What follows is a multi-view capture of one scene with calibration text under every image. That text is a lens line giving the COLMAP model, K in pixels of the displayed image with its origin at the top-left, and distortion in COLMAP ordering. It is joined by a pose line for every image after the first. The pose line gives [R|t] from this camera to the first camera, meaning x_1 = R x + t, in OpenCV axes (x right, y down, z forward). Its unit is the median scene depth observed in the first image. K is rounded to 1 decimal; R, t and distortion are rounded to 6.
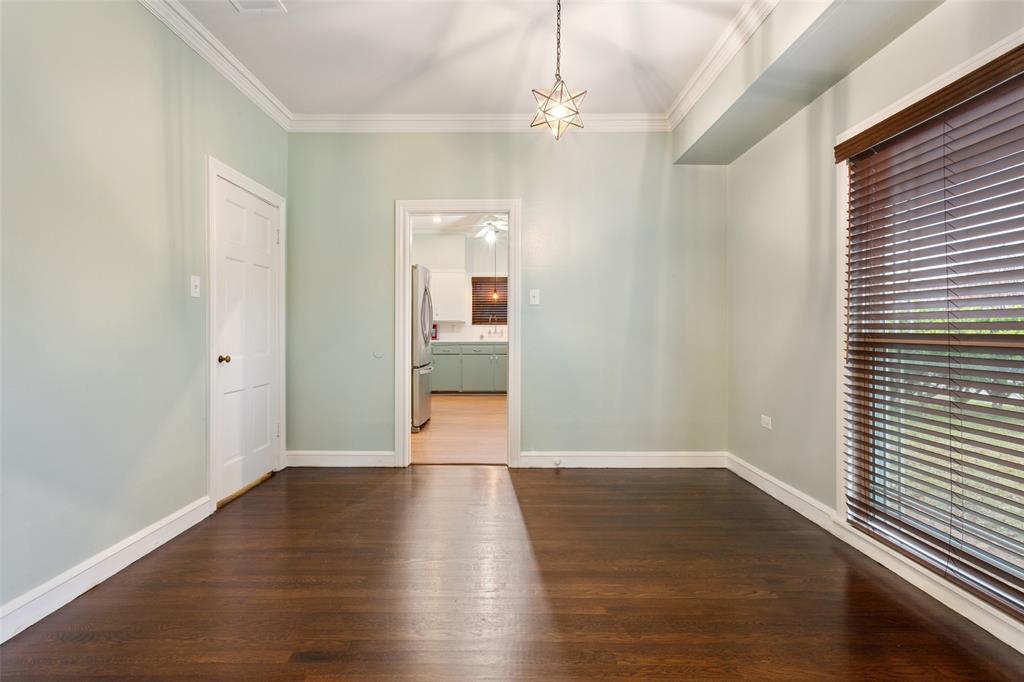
lens RADIAL K [[492.6, 0, 510.3], [0, 492.6, 340.9], [0, 0, 1]] dist [0.001459, -0.000808]
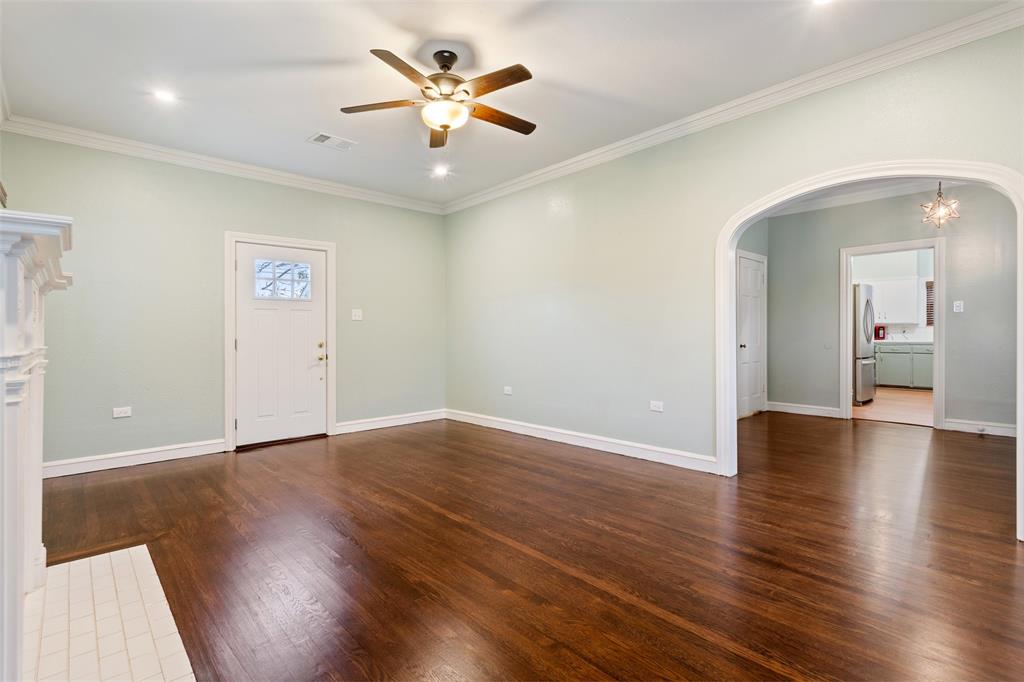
lens RADIAL K [[492.6, 0, 517.7], [0, 492.6, 332.4], [0, 0, 1]] dist [0.001459, -0.000808]
pose [[0.684604, -0.006563, -0.728886, 0.144558], [-0.009335, 0.999799, -0.017770, 0.013143], [0.728856, 0.018970, 0.684405, -0.573792]]
